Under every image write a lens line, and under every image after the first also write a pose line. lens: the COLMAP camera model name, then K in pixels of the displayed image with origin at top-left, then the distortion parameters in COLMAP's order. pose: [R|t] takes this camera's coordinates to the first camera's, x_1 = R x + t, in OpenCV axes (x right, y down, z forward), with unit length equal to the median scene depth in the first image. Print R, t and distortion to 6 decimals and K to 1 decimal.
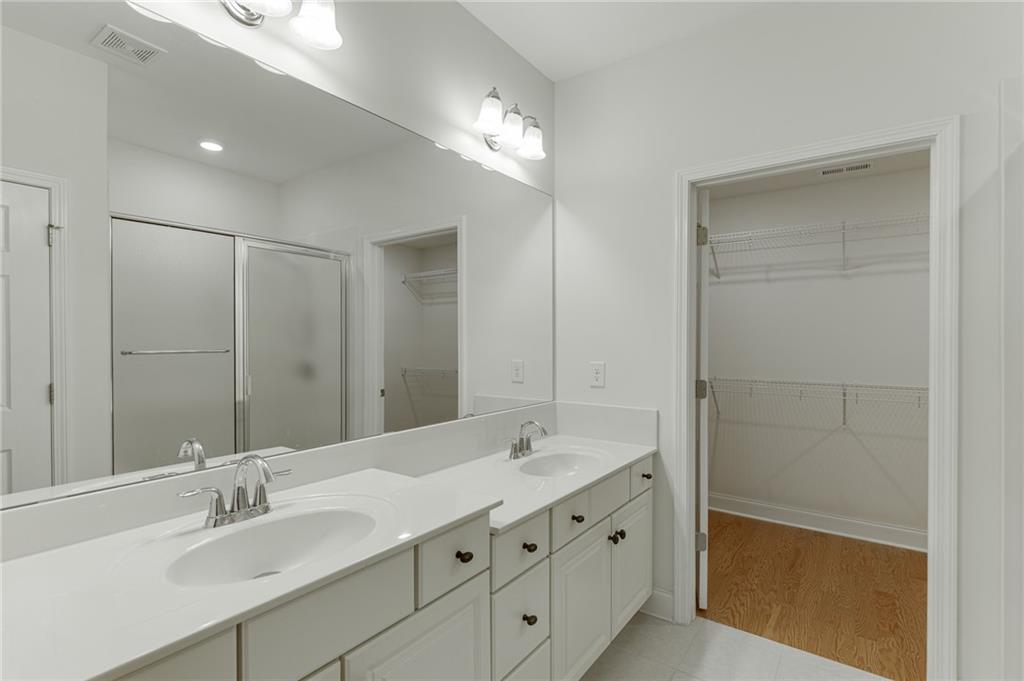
lens RADIAL K [[471.2, 0, 517.0], [0, 471.2, 345.8], [0, 0, 1]] dist [-0.003538, -0.001279]
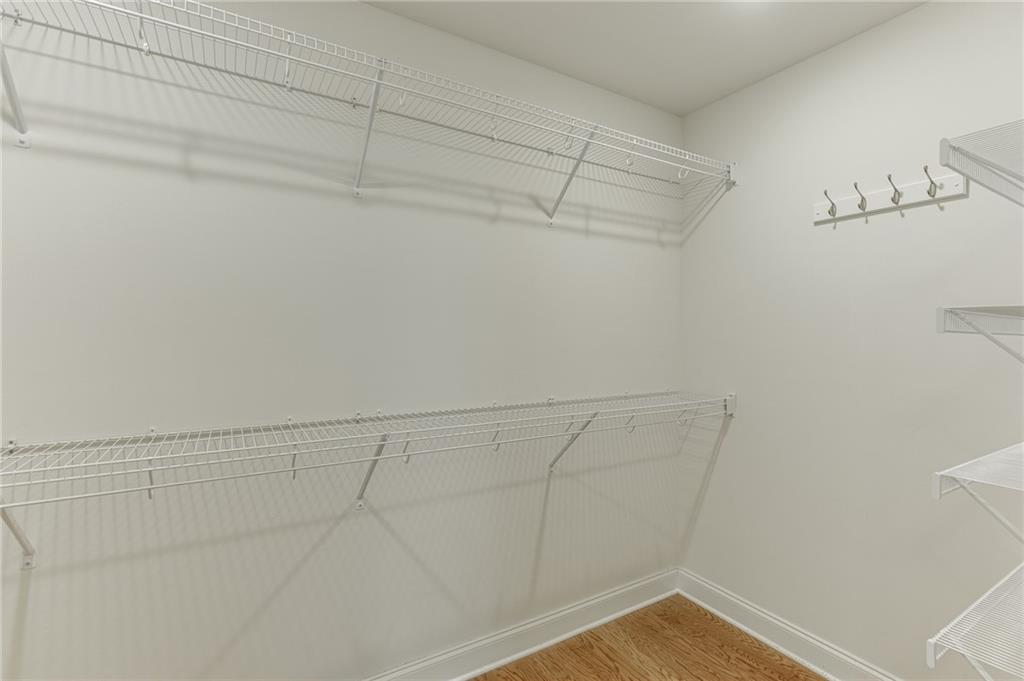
lens RADIAL K [[471.2, 0, 517.2], [0, 471.2, 338.1], [0, 0, 1]] dist [-0.003538, -0.001279]
pose [[0.384452, -0.014288, 0.923034, 0.358250], [0.004709, 0.999898, 0.013517, -0.009644], [-0.923133, -0.000850, 0.384480, 0.773500]]
